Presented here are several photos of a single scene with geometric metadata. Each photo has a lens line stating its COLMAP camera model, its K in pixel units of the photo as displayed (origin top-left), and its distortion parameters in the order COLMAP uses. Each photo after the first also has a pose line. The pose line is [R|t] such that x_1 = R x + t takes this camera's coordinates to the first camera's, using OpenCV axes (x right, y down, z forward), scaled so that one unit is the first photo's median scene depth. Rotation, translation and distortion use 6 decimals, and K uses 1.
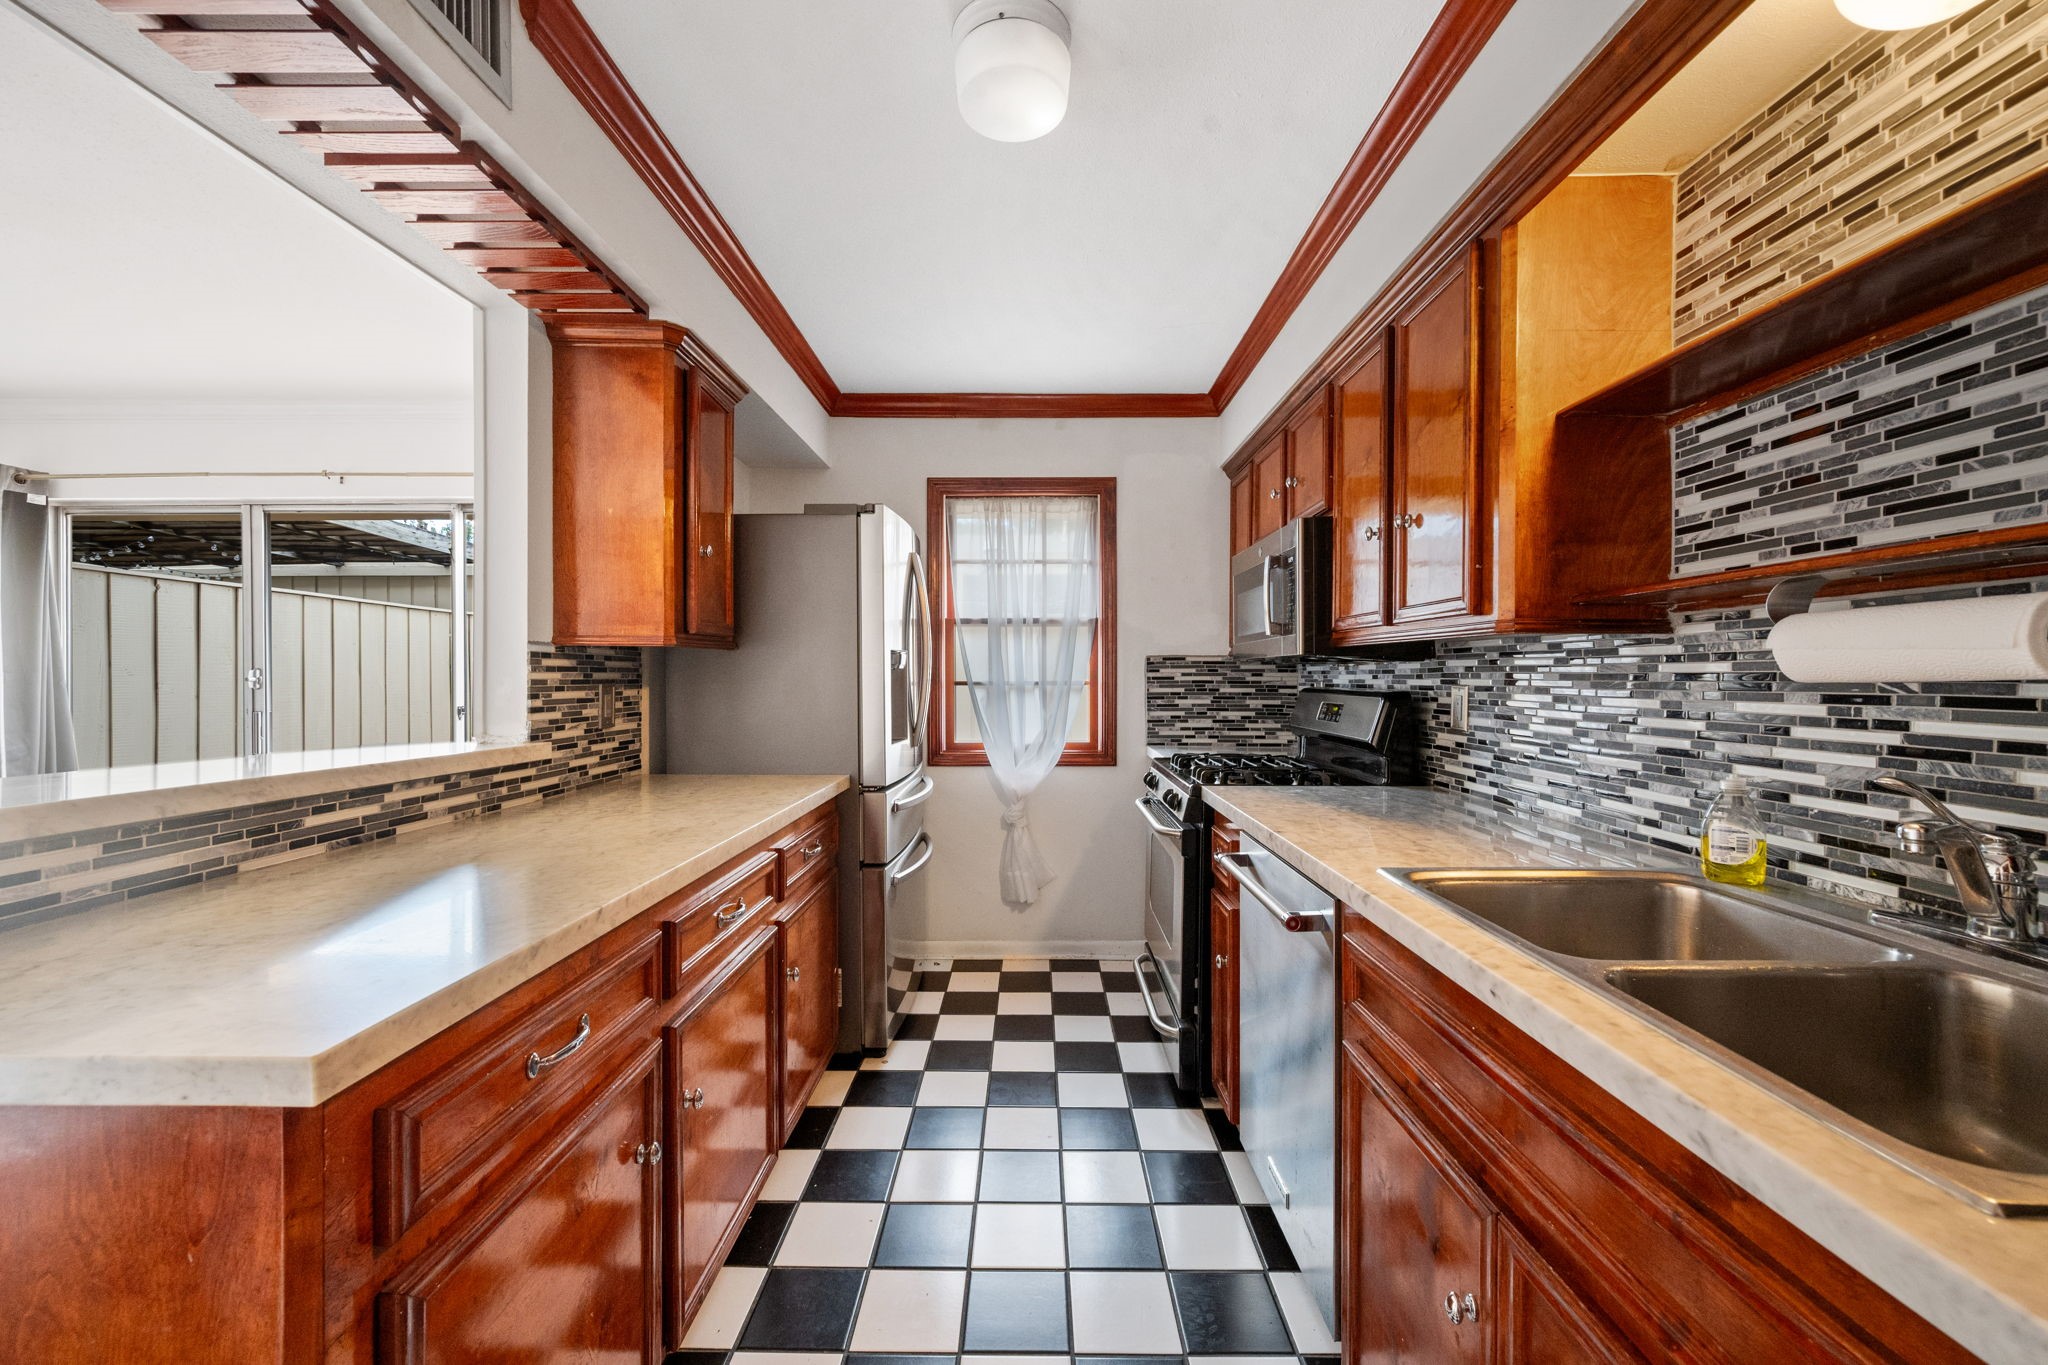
lens RADIAL K [[793.6, 0, 1036.0], [0, 793.6, 682.2], [0, 0, 1]] dist [-0.002400, -0.000363]
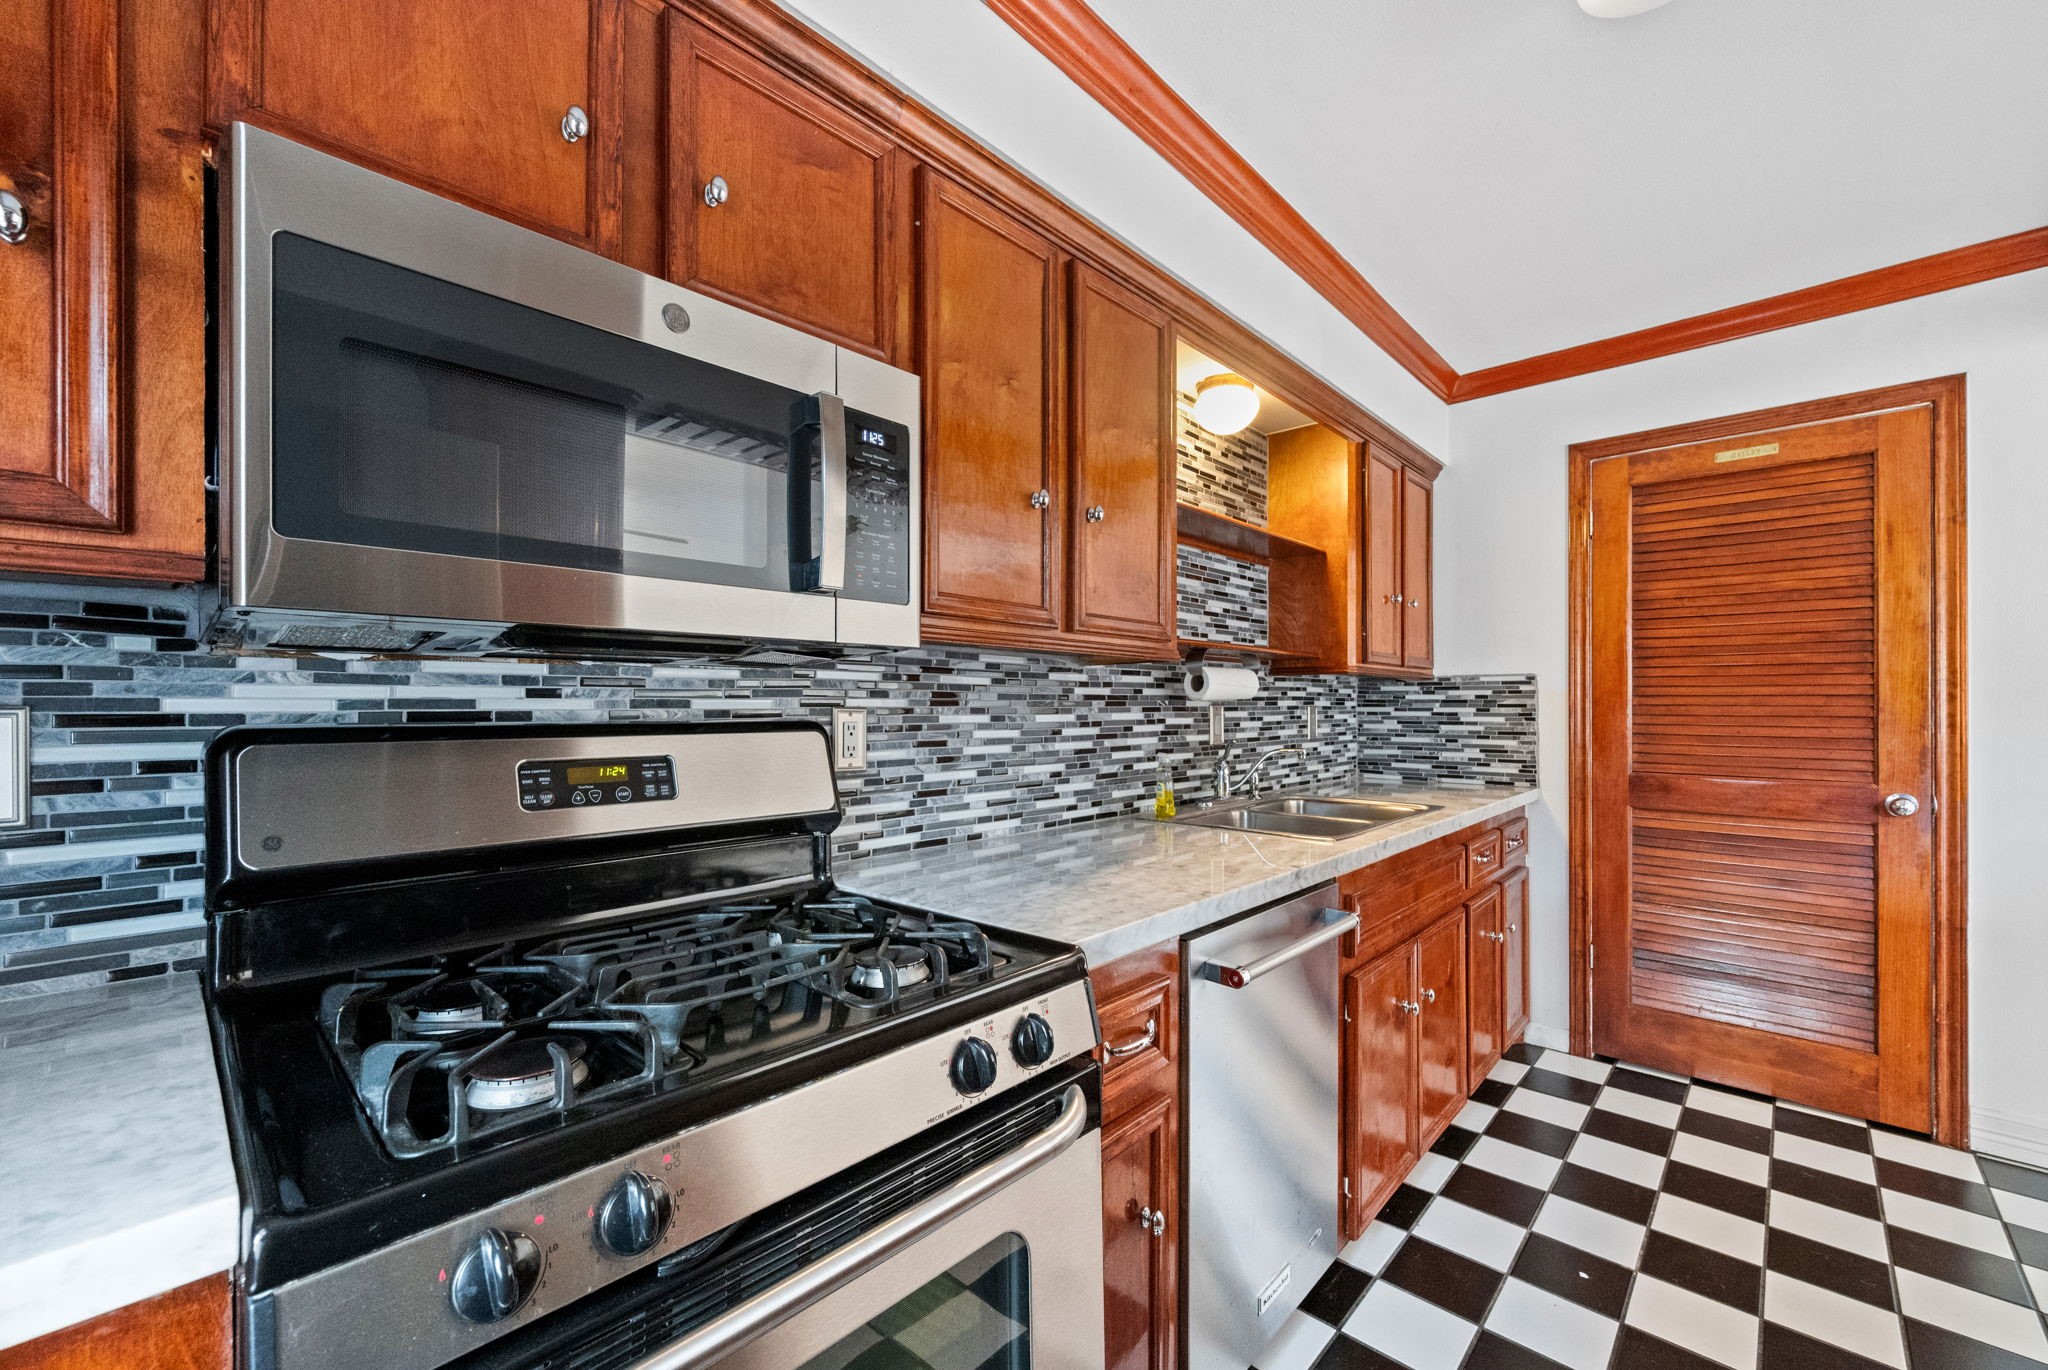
lens RADIAL K [[845.0, 0, 1011.3], [0, 845.0, 704.5], [0, 0, 1]] dist [0.002618, 0.000086]
pose [[-0.729762, 0.000137, 0.683701, -0.113121], [0.005526, 0.999969, 0.005697, -0.003130], [-0.683679, 0.007936, -0.729740, 2.094949]]
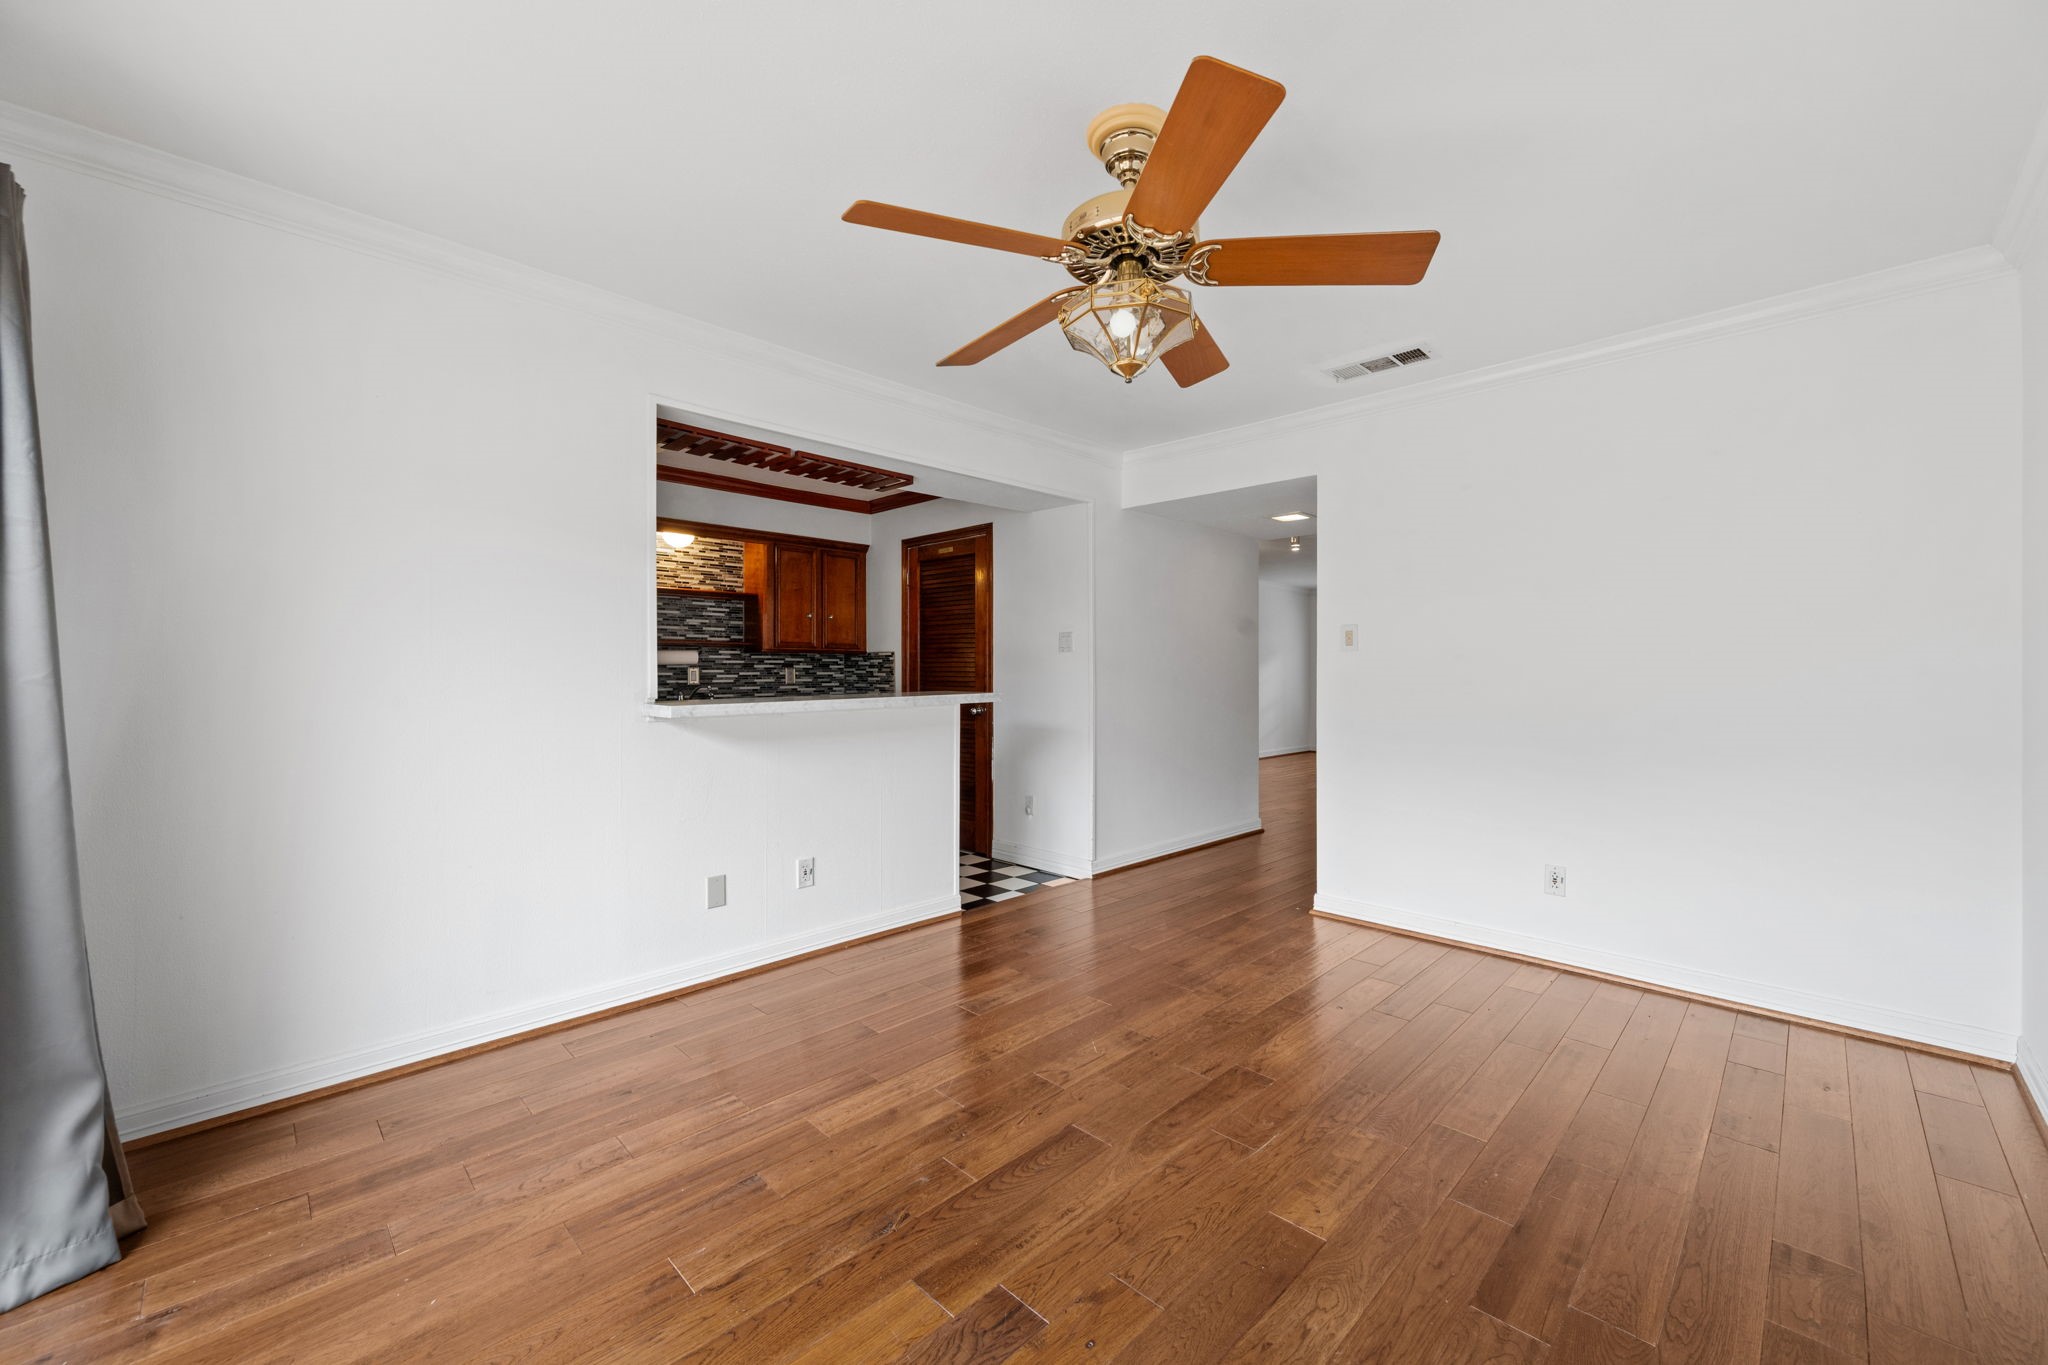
lens RADIAL K [[793.6, 0, 1043.5], [0, 793.6, 675.3], [0, 0, 1]] dist [-0.002400, -0.000363]
pose [[-0.723983, -0.006139, 0.689790, -2.896020], [0.004446, 0.999898, 0.013565, 0.006977], [-0.689803, 0.012887, -0.723882, 2.040961]]
